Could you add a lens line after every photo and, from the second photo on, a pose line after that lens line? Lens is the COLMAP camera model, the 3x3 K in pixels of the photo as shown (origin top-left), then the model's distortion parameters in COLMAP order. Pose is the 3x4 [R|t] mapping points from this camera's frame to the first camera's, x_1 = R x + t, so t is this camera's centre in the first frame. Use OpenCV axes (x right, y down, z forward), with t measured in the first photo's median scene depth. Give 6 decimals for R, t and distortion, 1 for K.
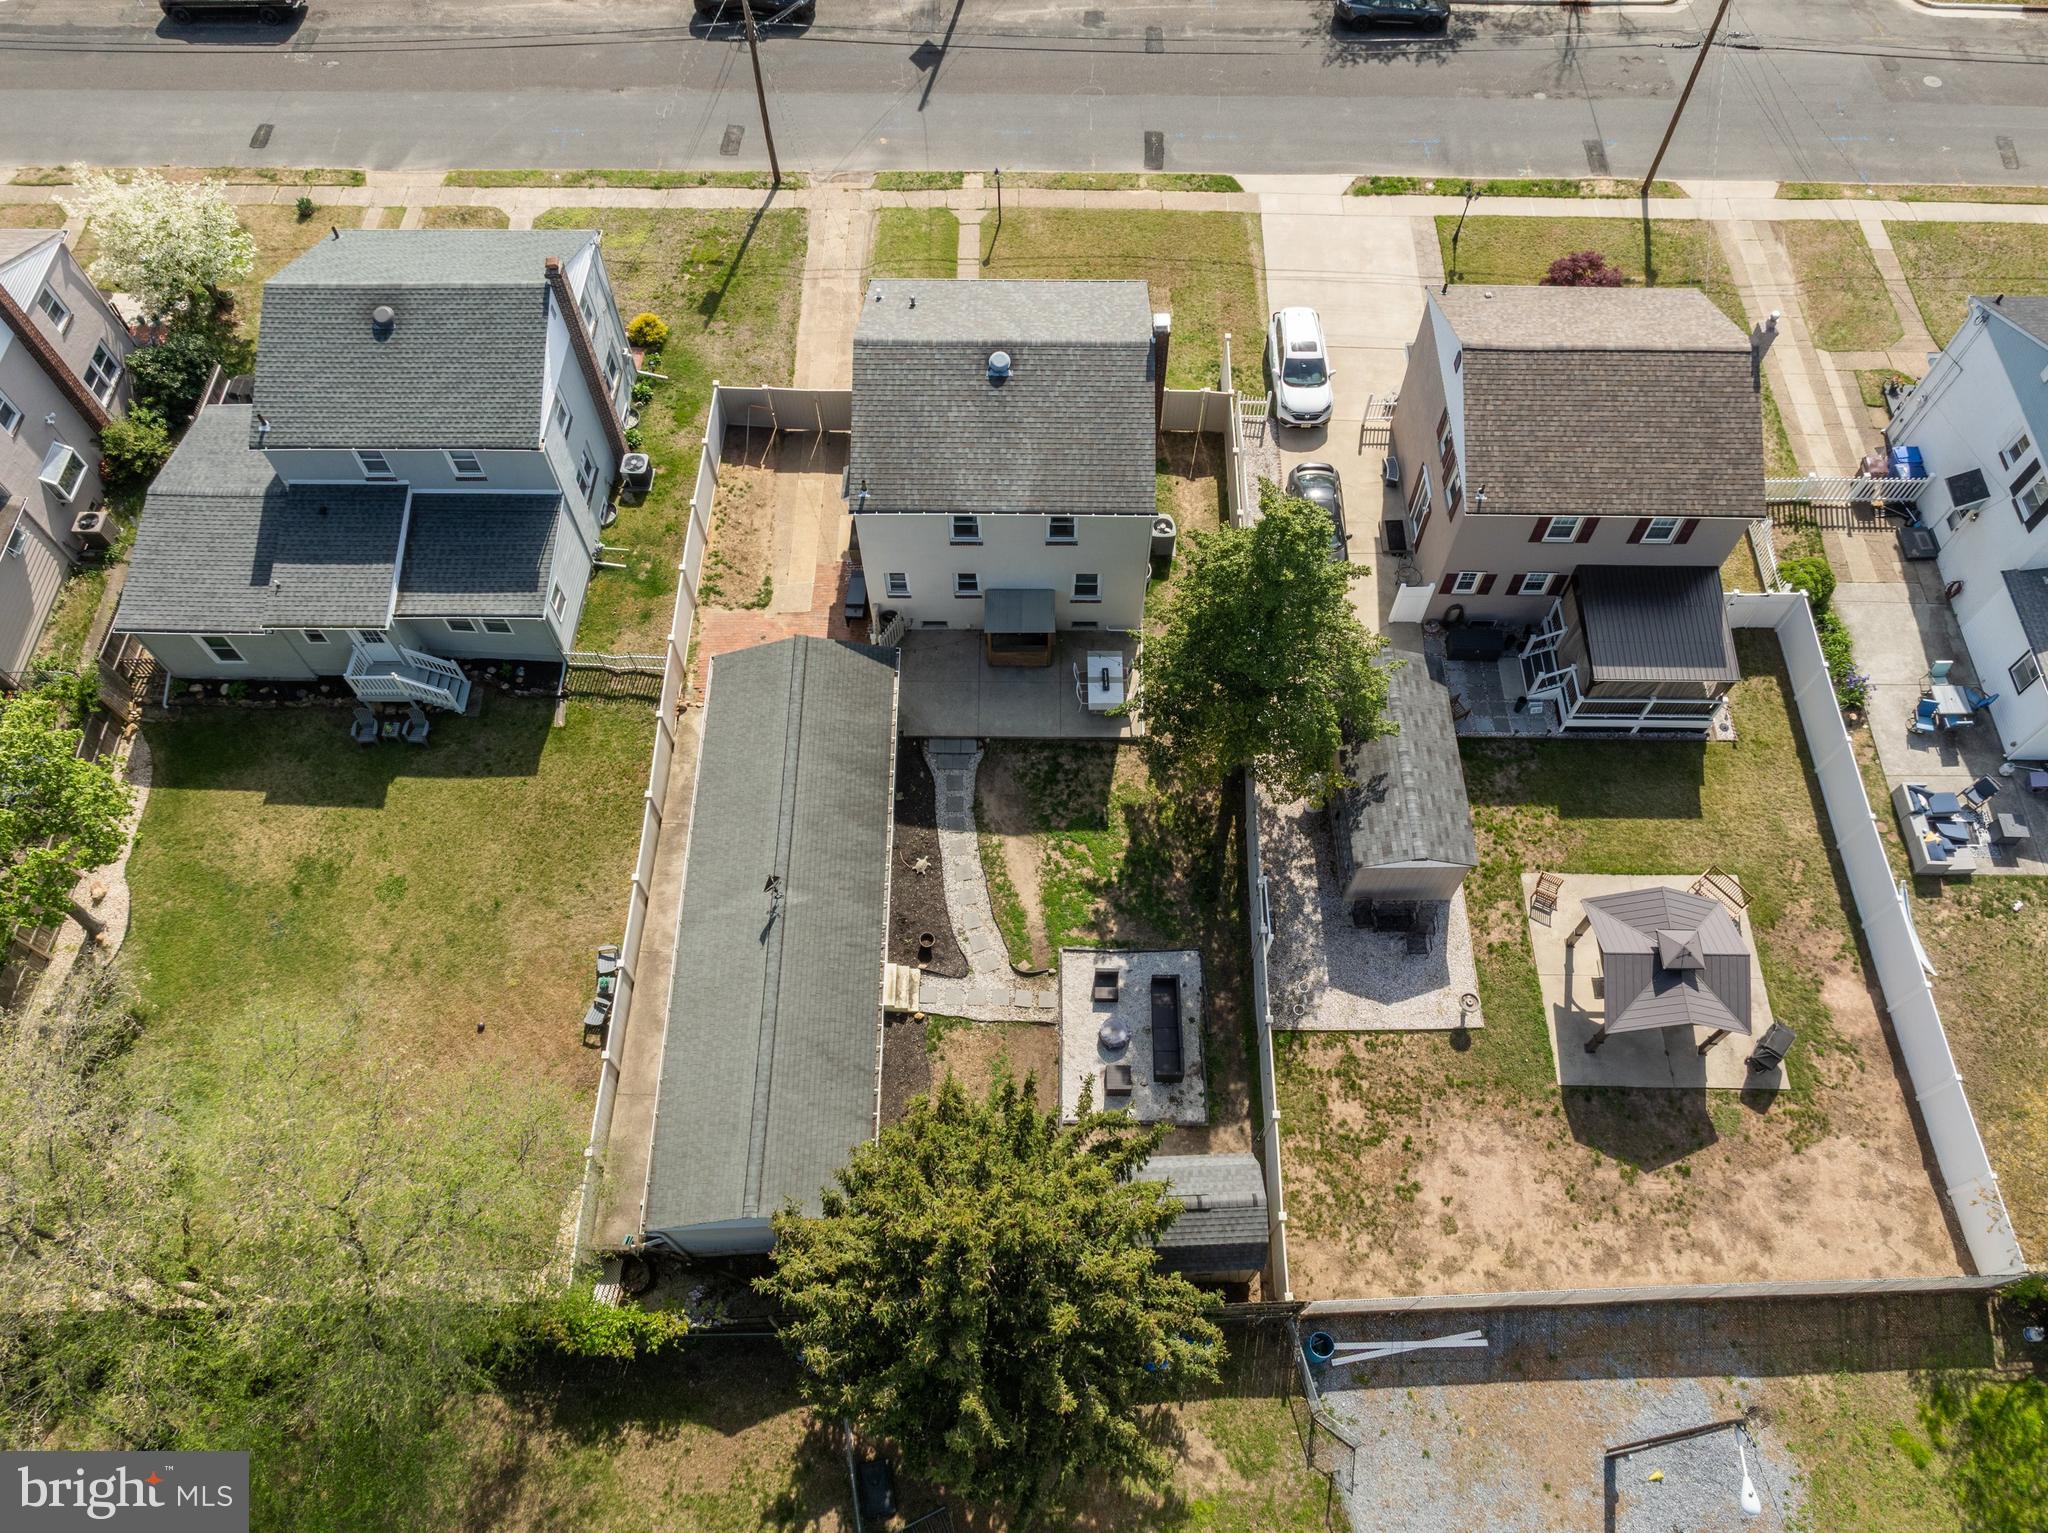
lens RADIAL K [[1448.2, 0, 1024.0], [0, 1448.2, 766.5], [0, 0, 1]] dist [-0.034294, 0.024542]
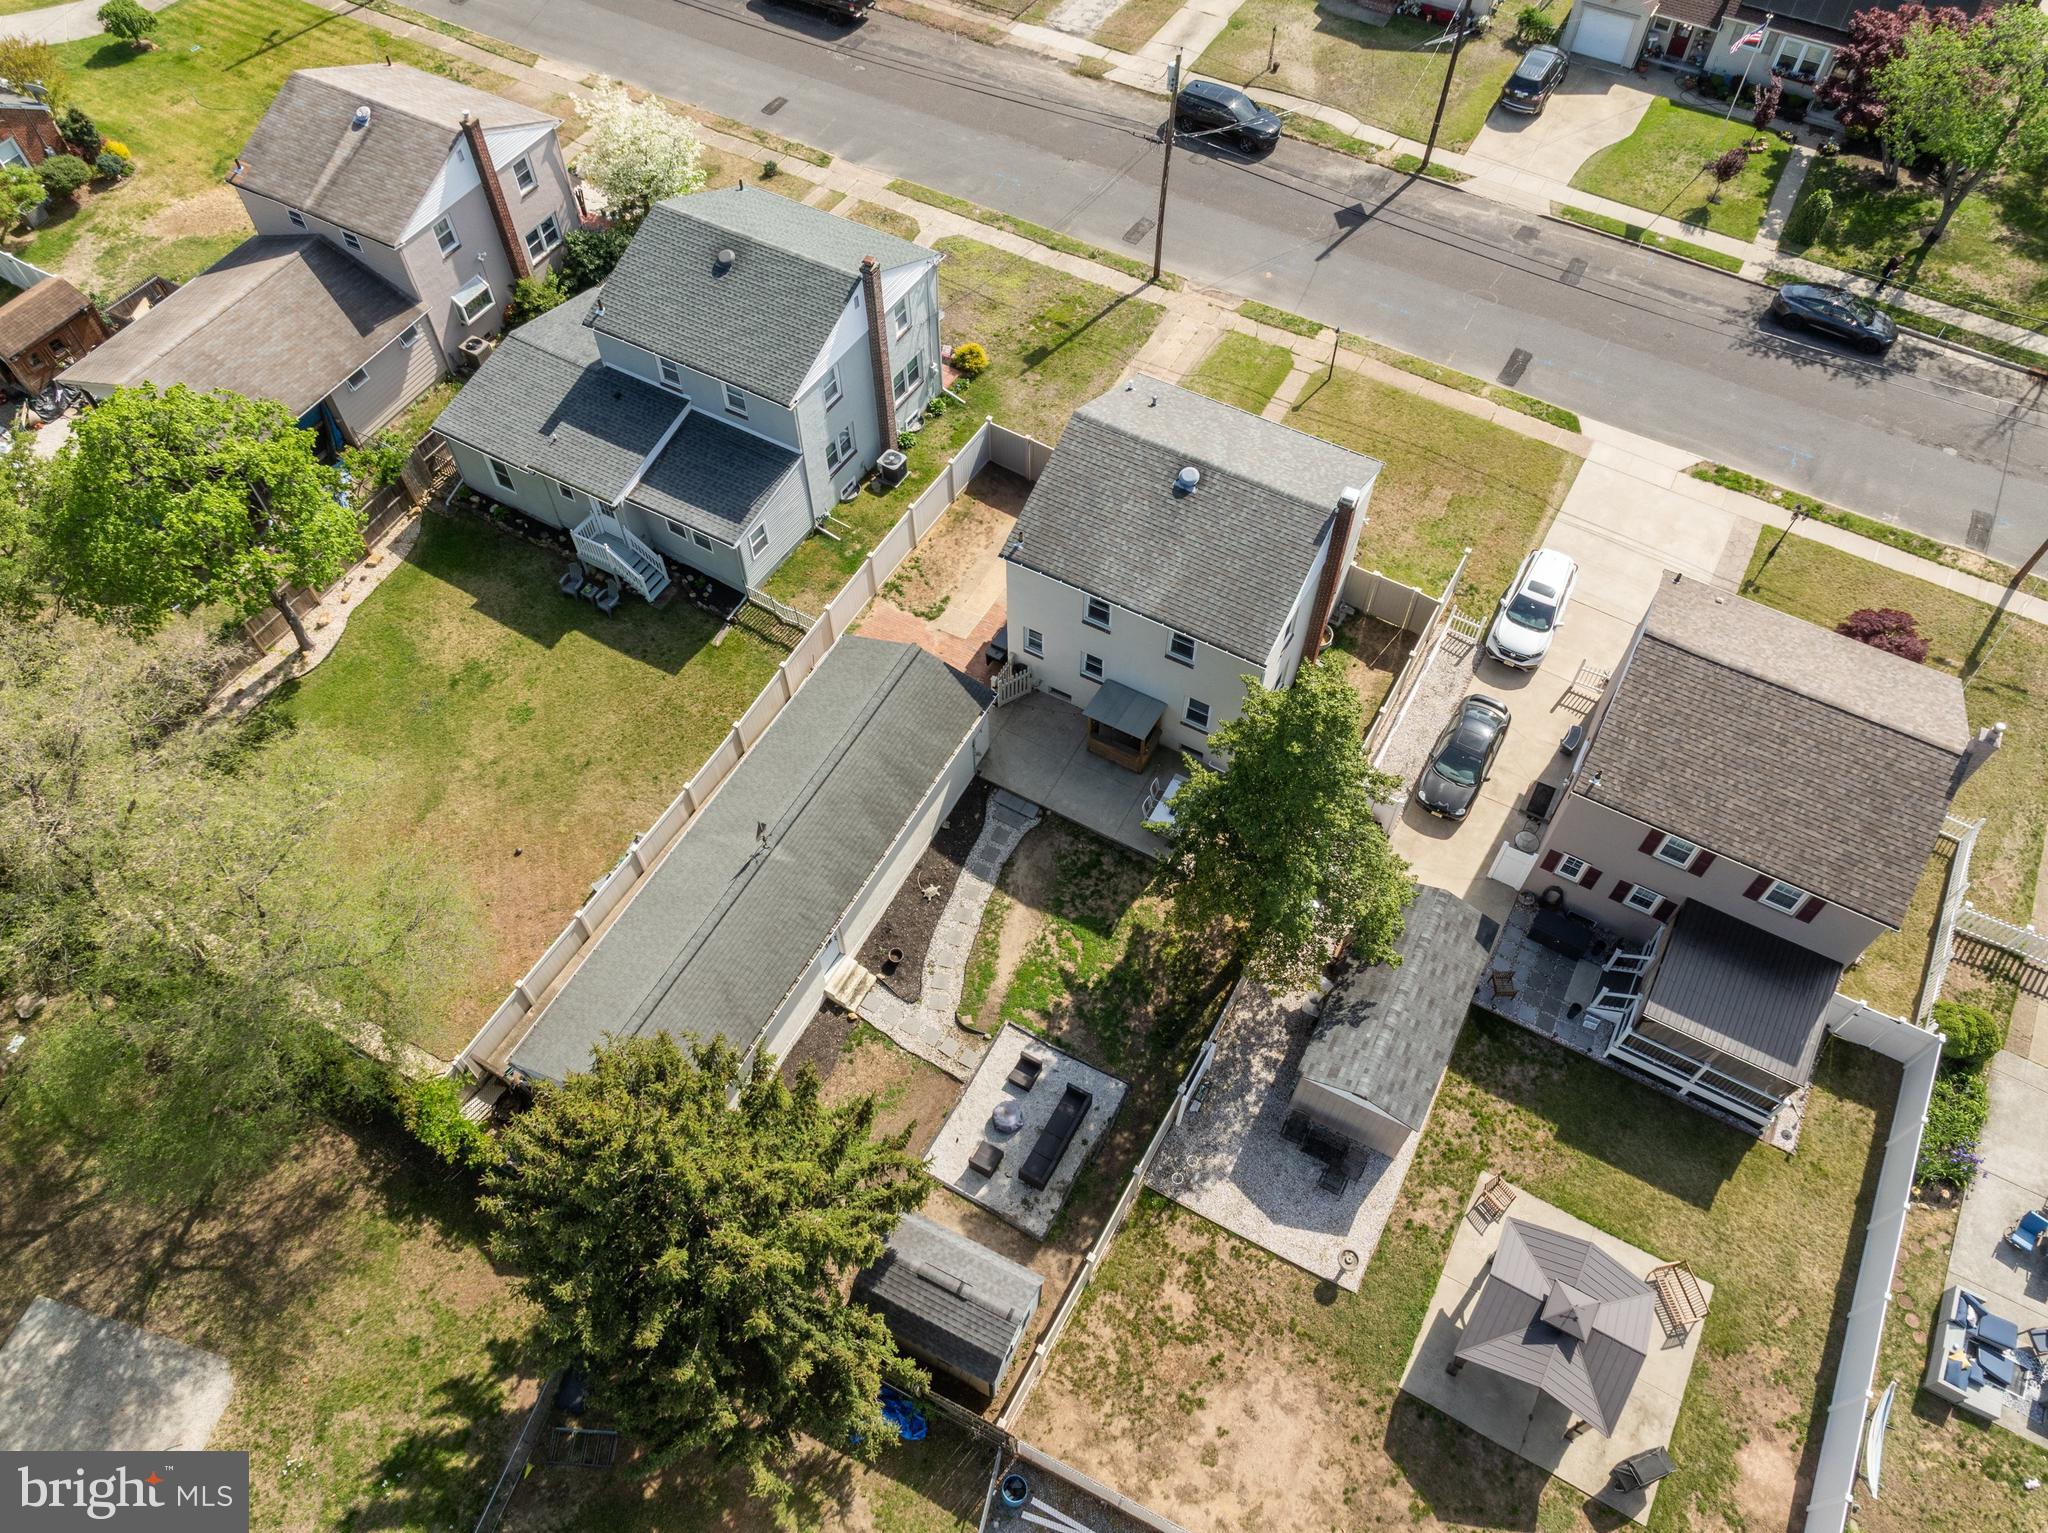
lens RADIAL K [[1448.2, 0, 1024.0], [0, 1448.2, 766.5], [0, 0, 1]] dist [-0.034294, 0.024542]
pose [[0.877674, 0.397103, -0.268324, 0.225622], [-0.418578, 0.907819, -0.025628, -0.014398], [0.233413, 0.134808, 0.962988, 0.002131]]
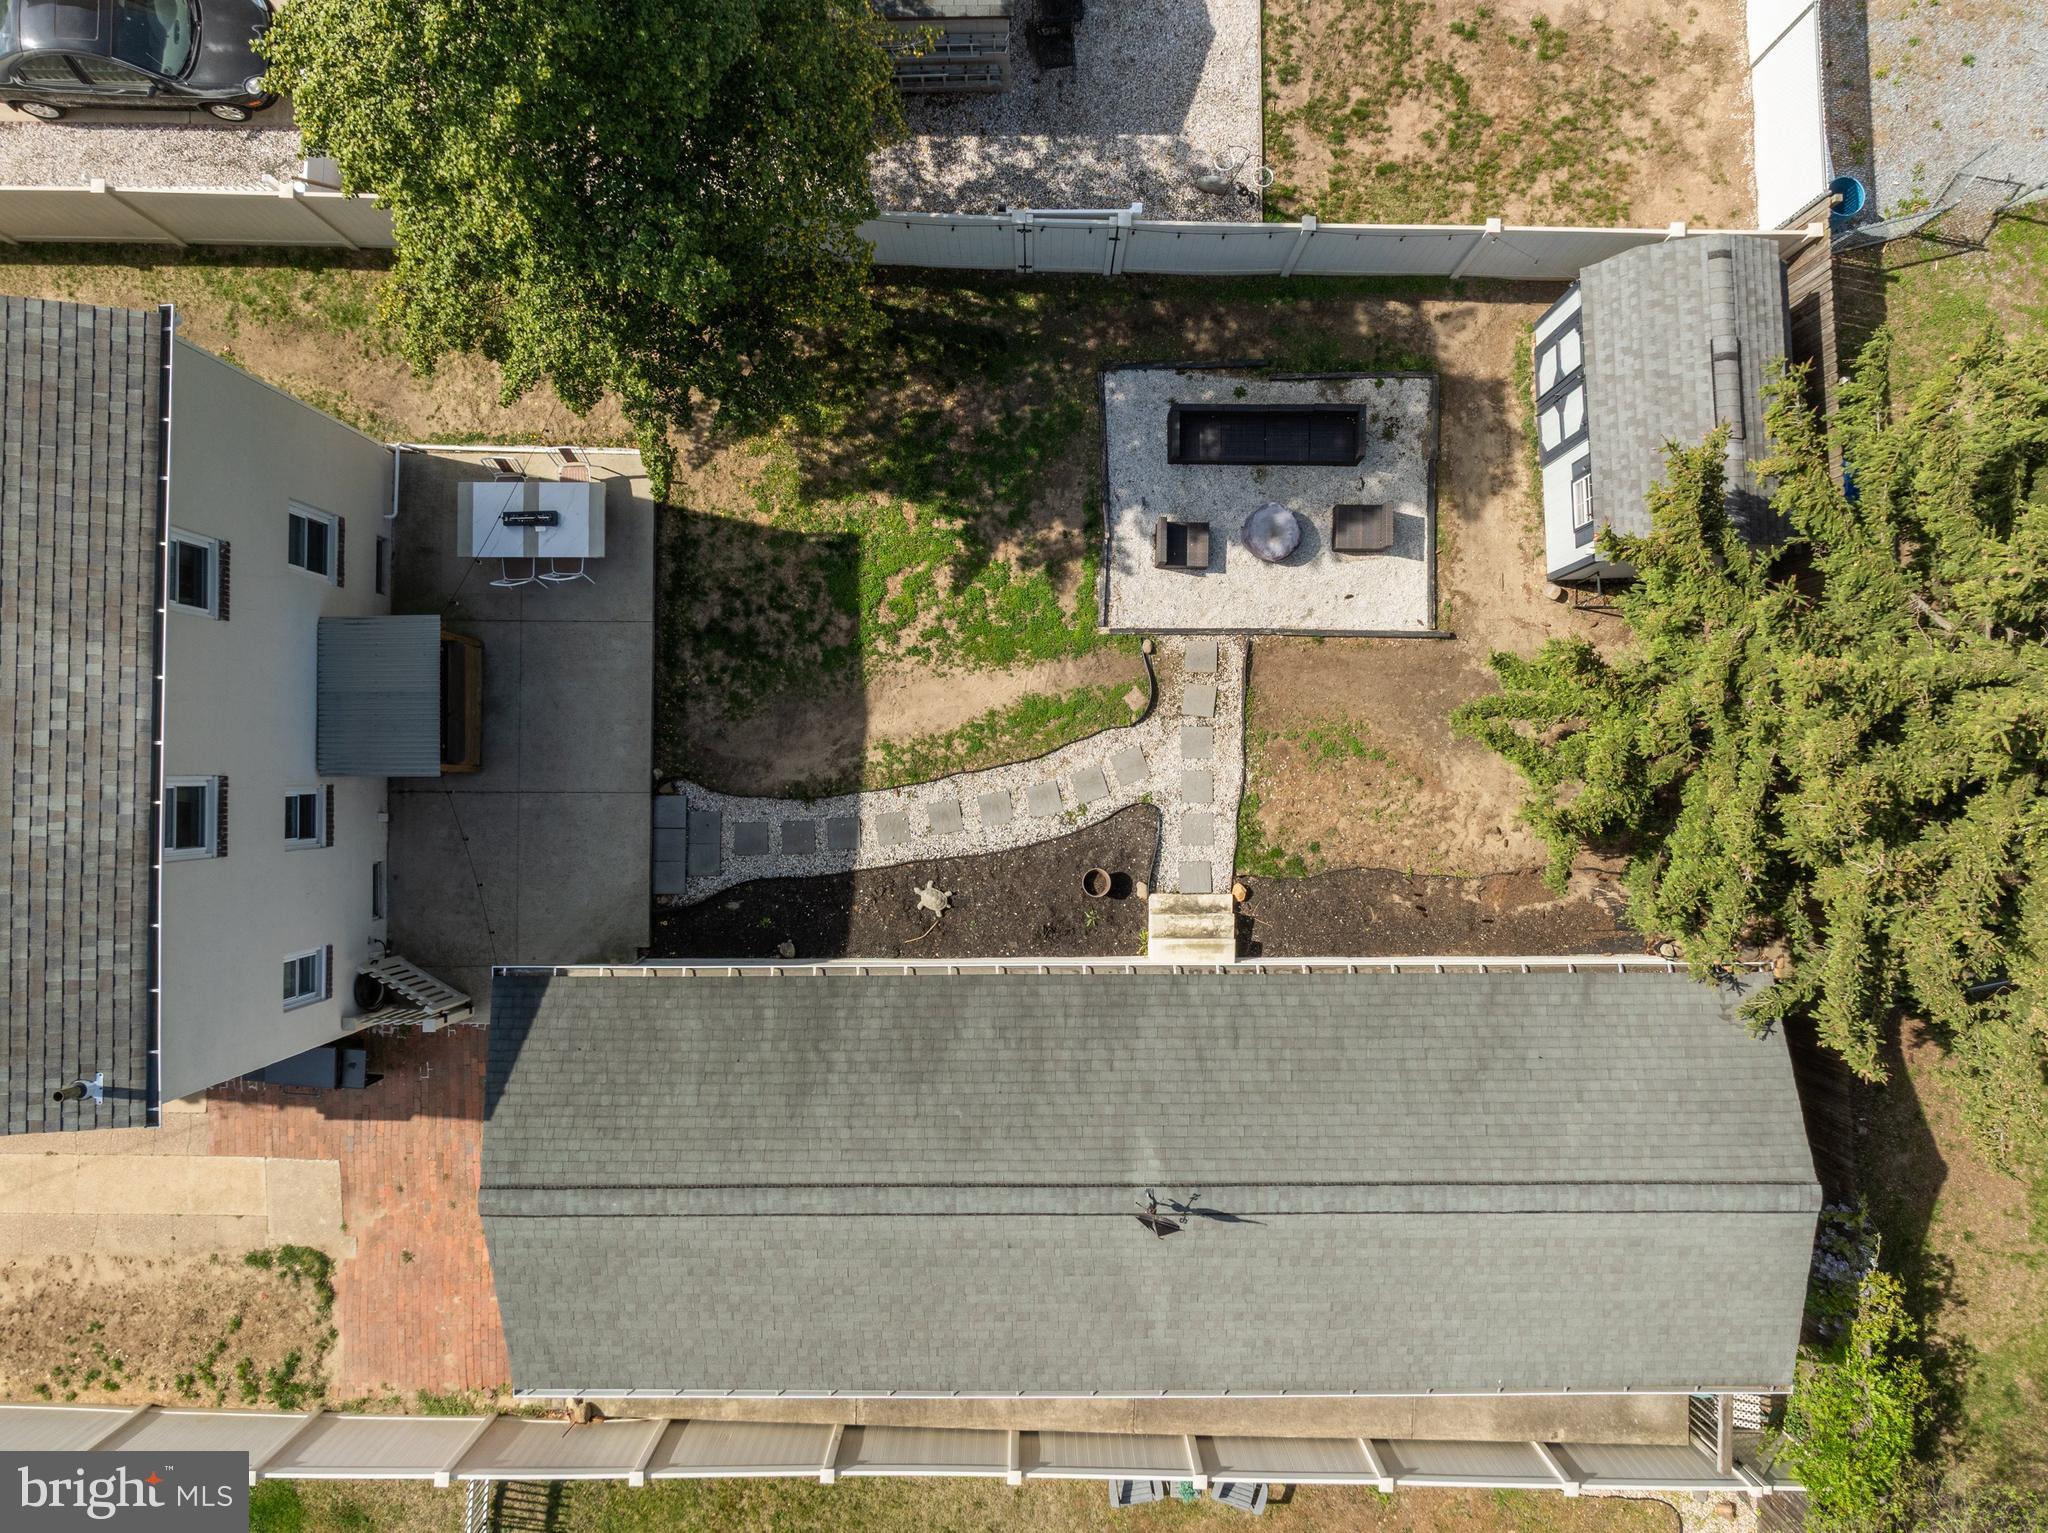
lens RADIAL K [[1448.2, 0, 1024.0], [0, 1448.2, 766.5], [0, 0, 1]] dist [-0.034294, 0.024542]
pose [[-0.001388, -0.999918, 0.012760, -0.029775], [0.874150, 0.004984, 0.485631, -0.148905], [-0.485655, 0.011828, 0.874071, 0.524070]]
